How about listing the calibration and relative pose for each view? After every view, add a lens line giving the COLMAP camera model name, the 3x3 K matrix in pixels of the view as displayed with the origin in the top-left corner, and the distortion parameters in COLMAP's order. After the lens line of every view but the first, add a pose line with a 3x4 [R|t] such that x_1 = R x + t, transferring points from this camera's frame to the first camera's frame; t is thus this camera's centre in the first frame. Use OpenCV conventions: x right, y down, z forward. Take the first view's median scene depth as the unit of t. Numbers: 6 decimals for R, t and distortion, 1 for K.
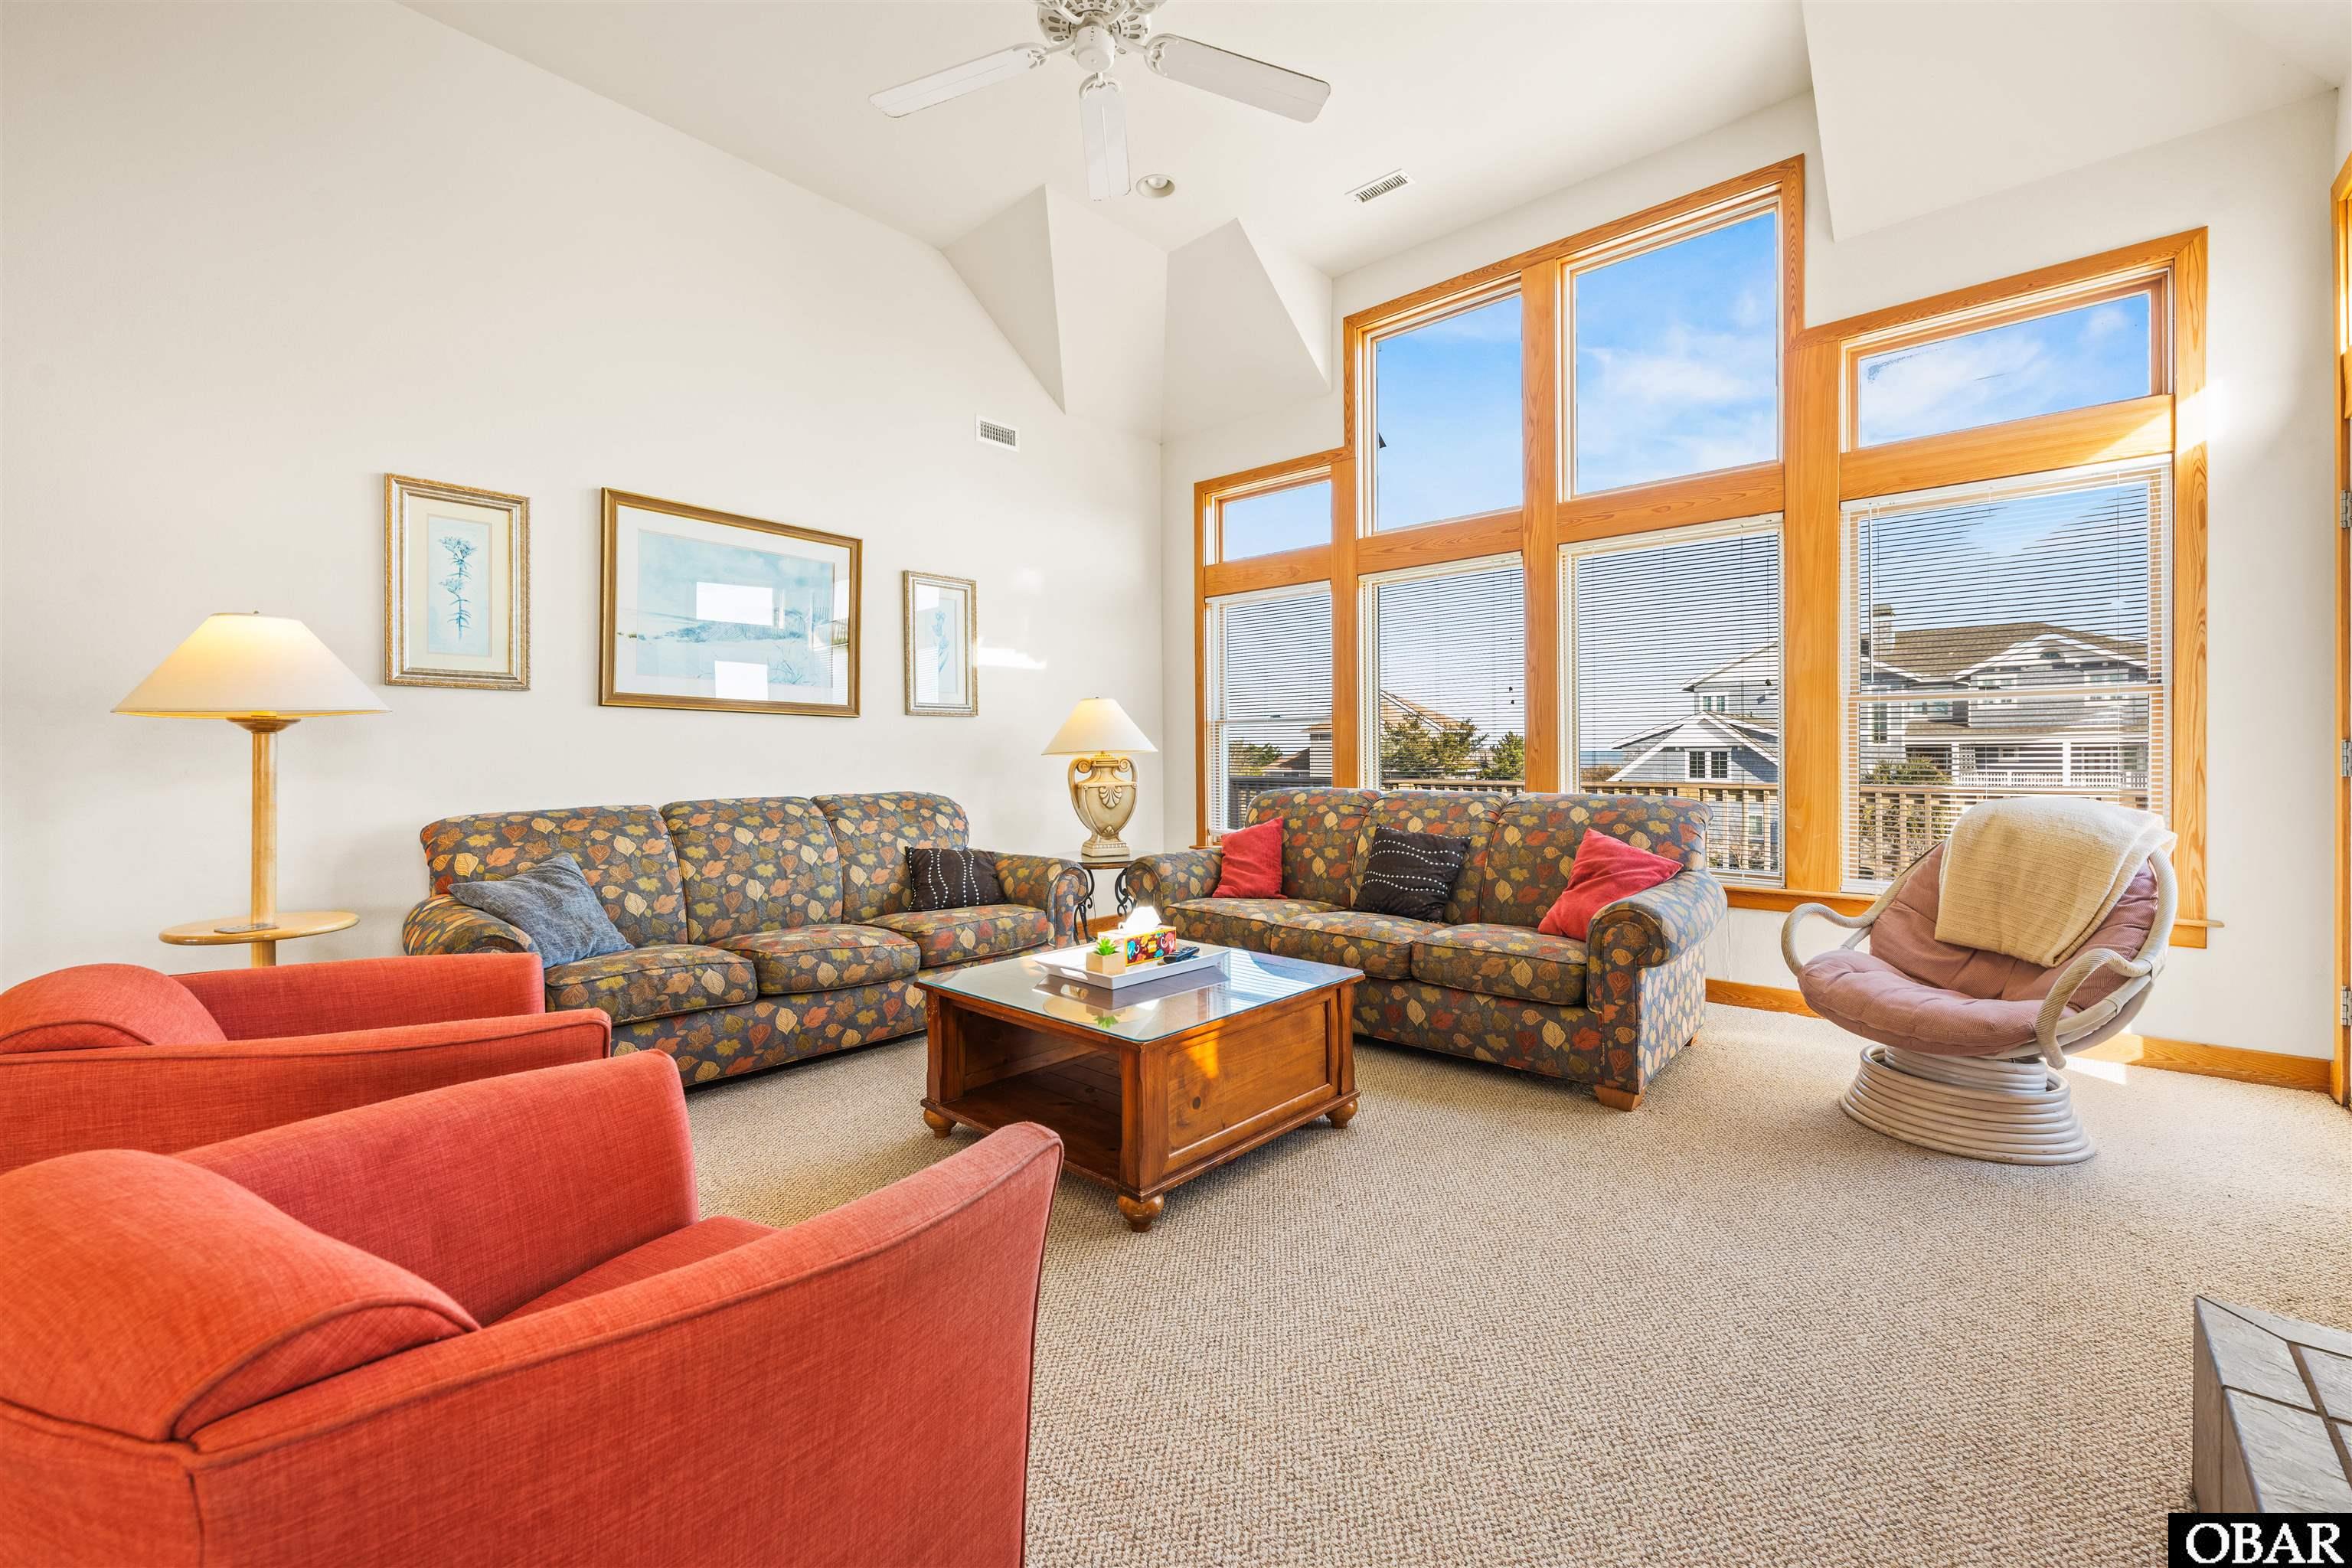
lens RADIAL K [[951.6, 0, 1184.5], [0, 951.6, 772.2], [0, 0, 1]] dist [-0.000882, -0.000364]
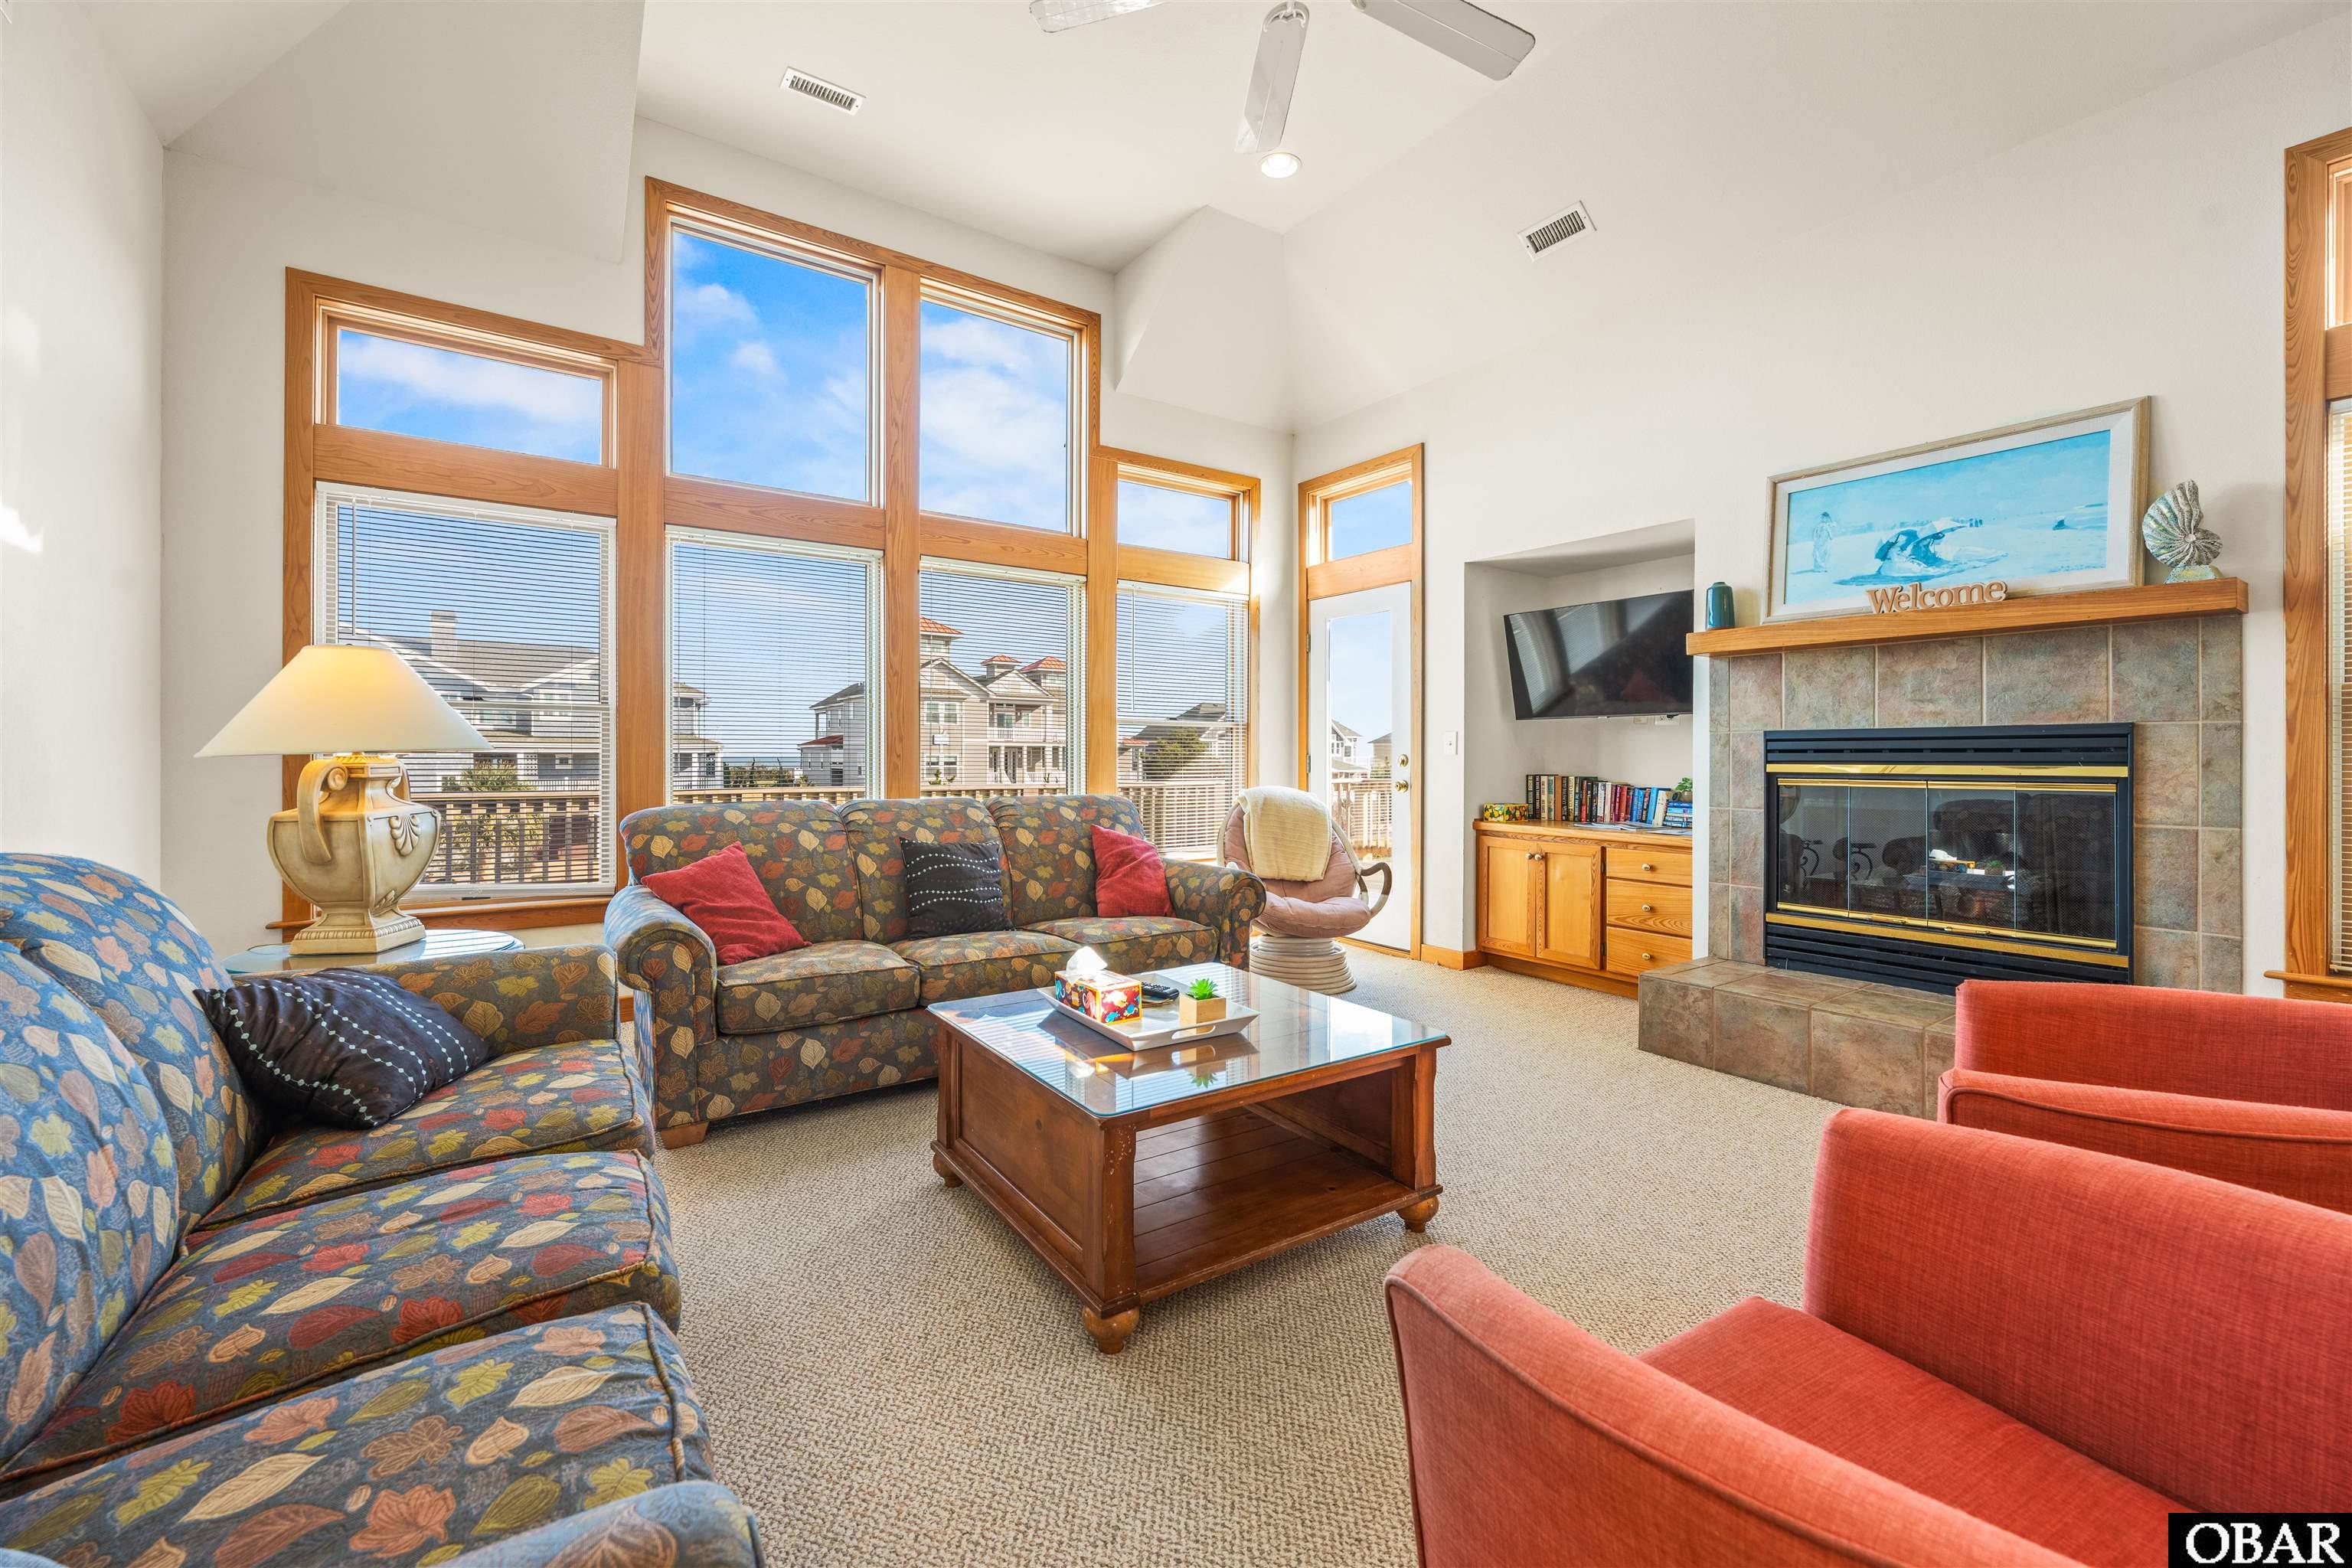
lens RADIAL K [[951.6, 0, 1184.0], [0, 951.6, 761.8], [0, 0, 1]] dist [-0.000882, -0.000364]
pose [[0.236370, 0.003298, 0.971657, -0.448976], [0.015693, 0.999851, -0.007211, -0.004123], [-0.971536, 0.016953, 0.236283, 0.411980]]
